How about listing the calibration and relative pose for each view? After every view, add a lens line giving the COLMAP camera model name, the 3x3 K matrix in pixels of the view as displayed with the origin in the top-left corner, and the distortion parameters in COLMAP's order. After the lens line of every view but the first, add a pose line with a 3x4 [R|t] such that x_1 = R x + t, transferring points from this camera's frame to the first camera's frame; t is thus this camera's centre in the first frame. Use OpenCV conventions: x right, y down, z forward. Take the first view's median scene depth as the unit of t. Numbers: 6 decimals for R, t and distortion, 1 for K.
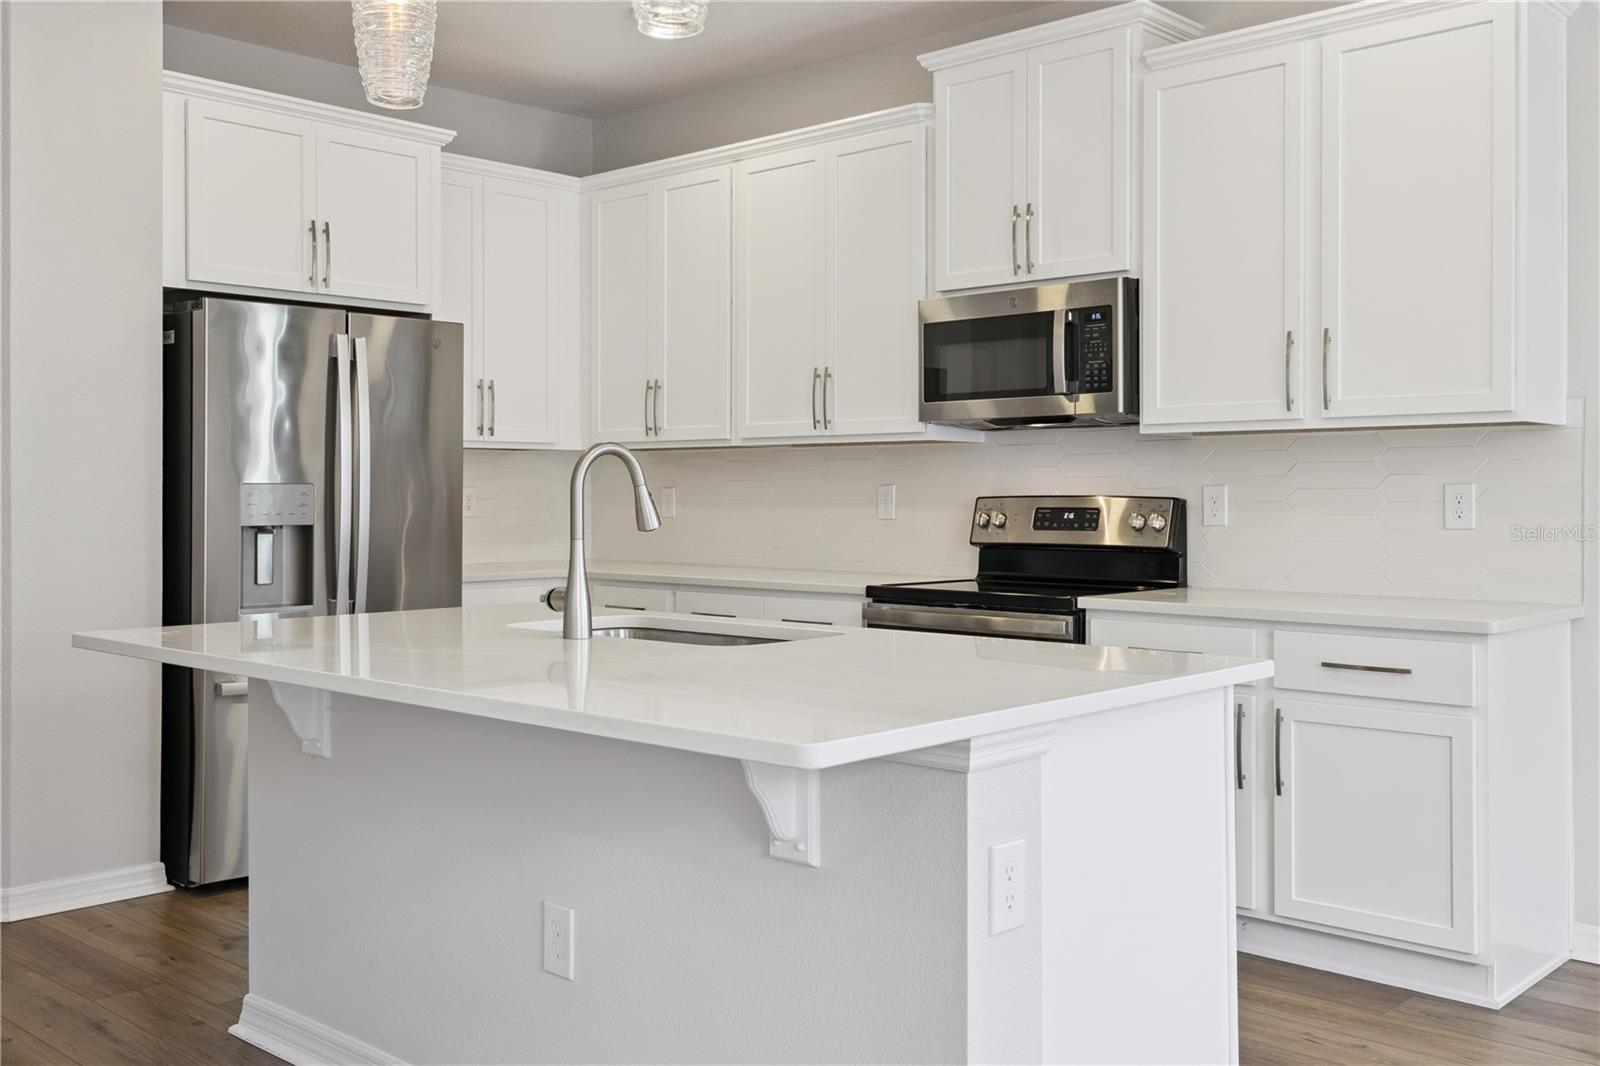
lens RADIAL K [[1509.7, 0, 800.0], [0, 1509.7, 533.0], [0, 0, 1]] dist [0.013984, 0.001462]
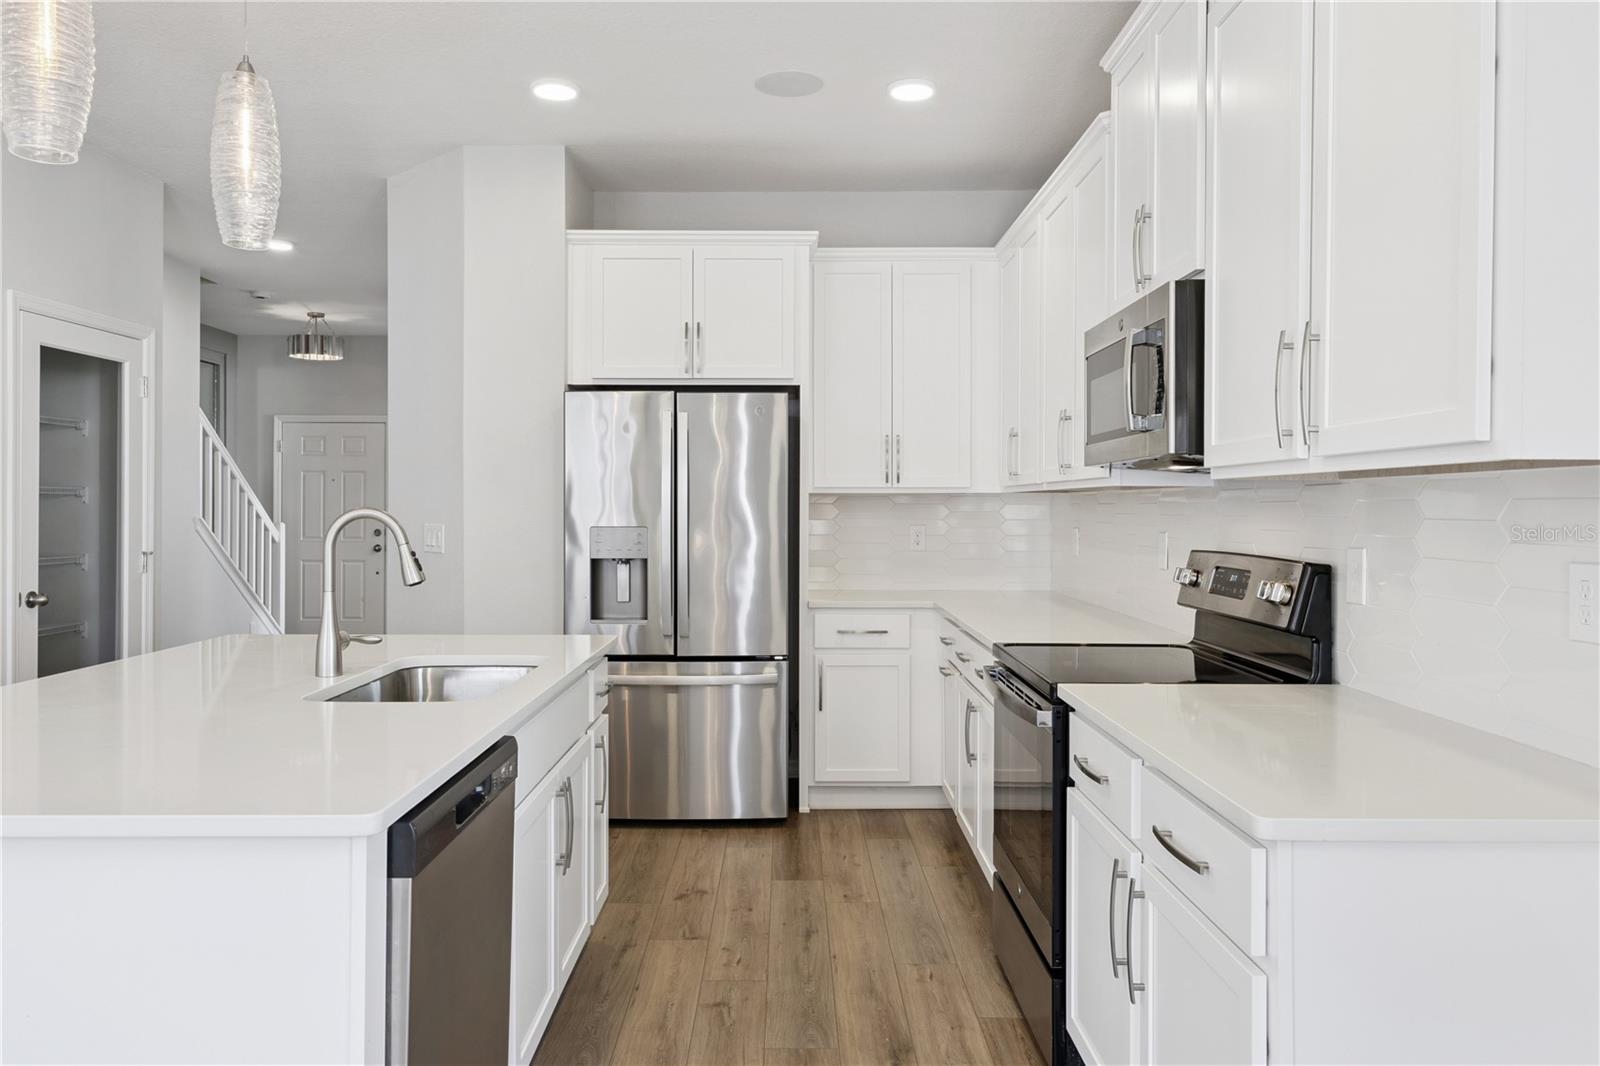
lens RADIAL K [[1139.5, 0, 800.0], [0, 1139.5, 533.0], [0, 0, 1]] dist [0.004936, 0.000921]
pose [[0.682419, 0.017064, -0.730762, 0.482232], [-0.020626, 0.999779, 0.004084, -0.034159], [0.730670, 0.012285, 0.682620, 0.427726]]
